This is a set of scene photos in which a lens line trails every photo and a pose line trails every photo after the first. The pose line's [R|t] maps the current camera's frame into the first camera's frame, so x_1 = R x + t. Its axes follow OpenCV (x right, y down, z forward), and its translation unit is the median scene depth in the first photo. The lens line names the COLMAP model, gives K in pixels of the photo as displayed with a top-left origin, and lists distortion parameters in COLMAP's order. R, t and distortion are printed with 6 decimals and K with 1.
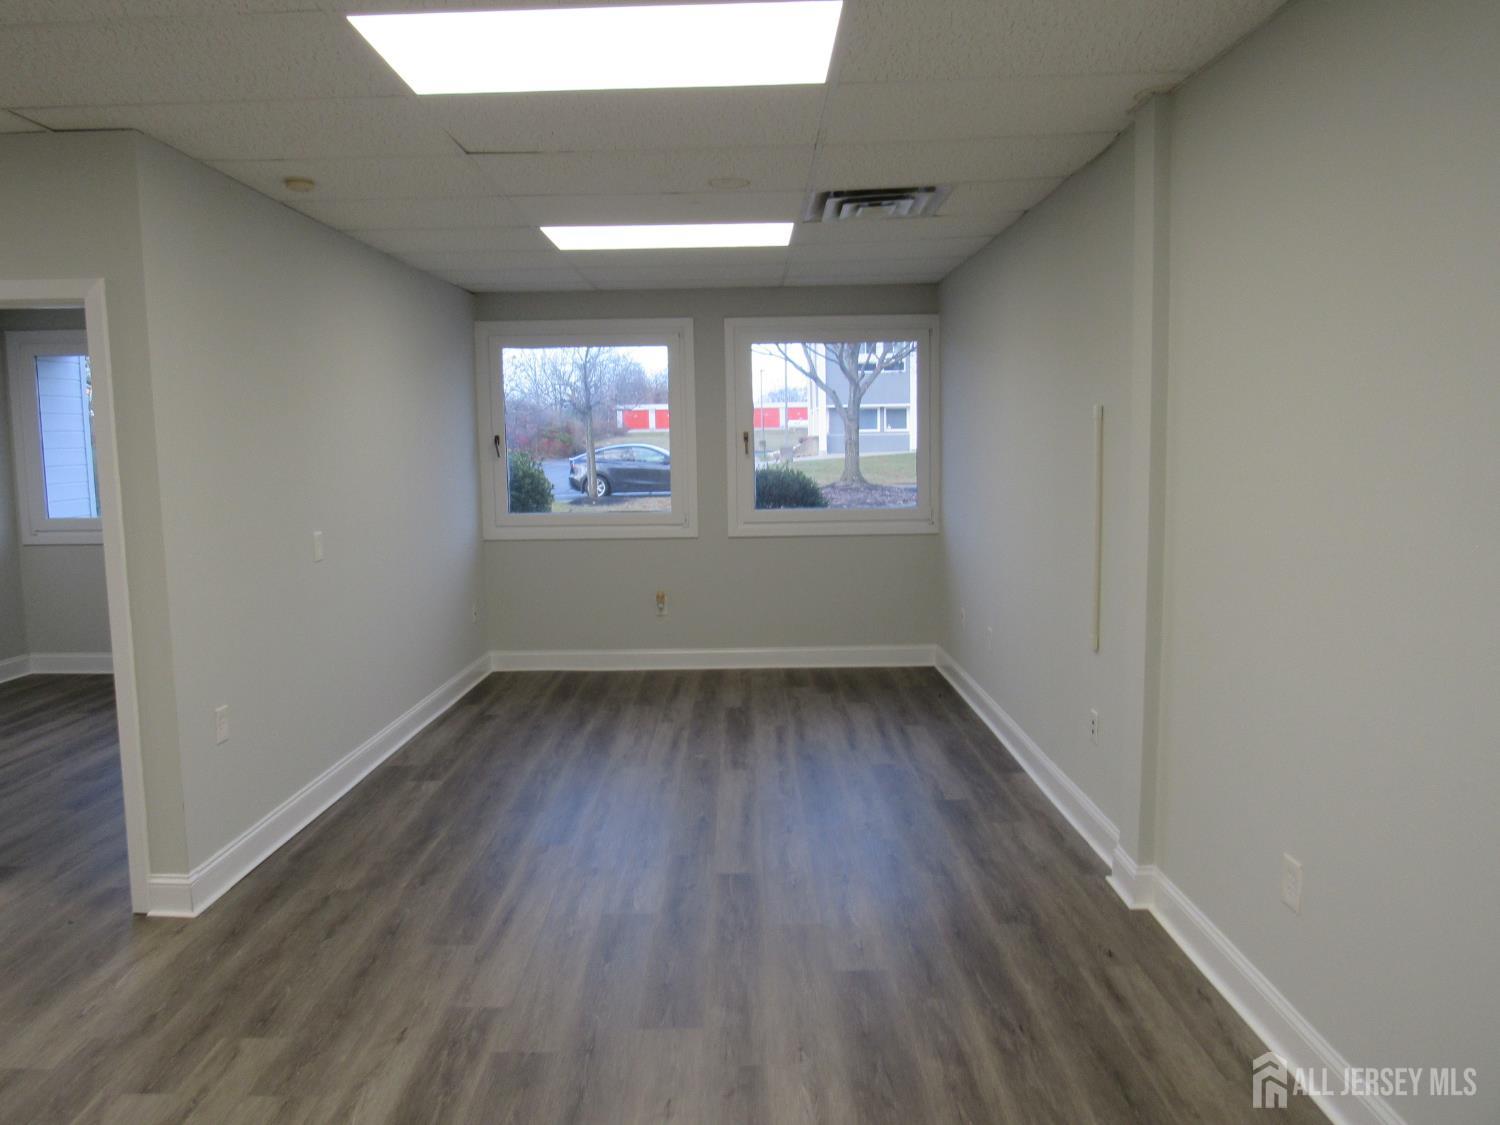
lens RADIAL K [[1069.7, 0, 747.8], [0, 1069.7, 562.5], [0, 0, 1]] dist [-0.007970, -0.001018]
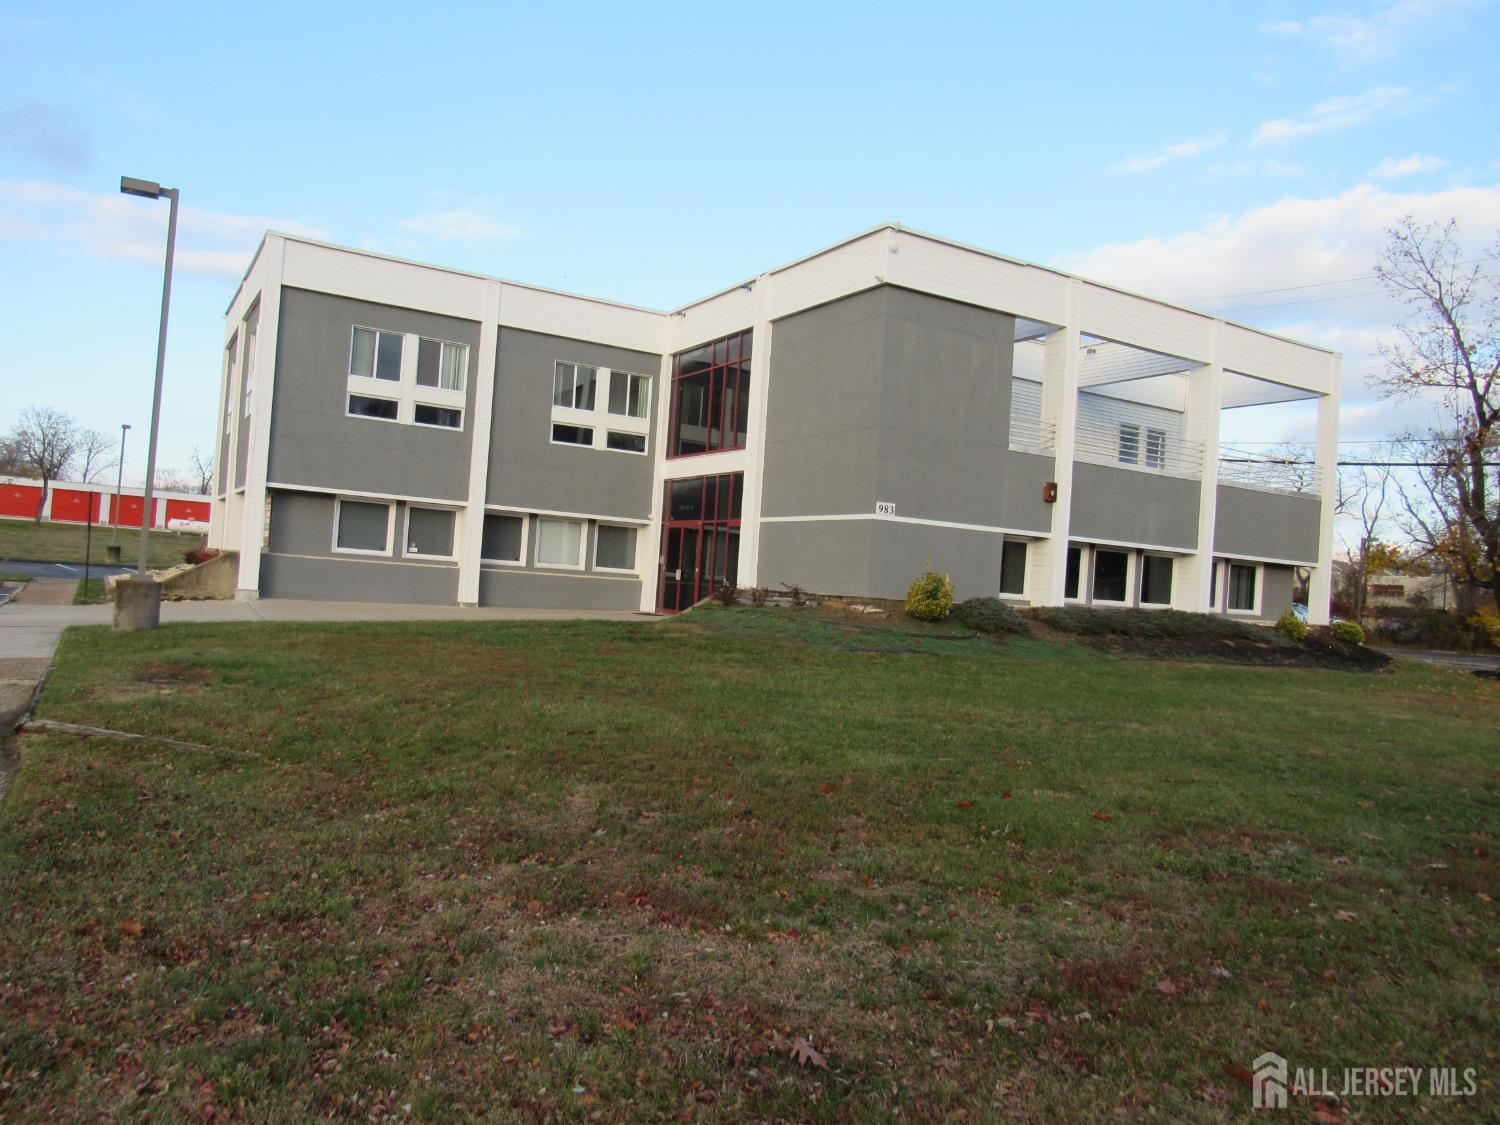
lens RADIAL K [[1069.7, 0, 749.6], [0, 1069.7, 563.4], [0, 0, 1]] dist [-0.007970, -0.001018]
pose [[0.858106, 0.079947, 0.507211, 0.026652], [-0.018369, 0.991952, -0.125276, -0.065929], [-0.513144, 0.098183, 0.852668, 0.546004]]
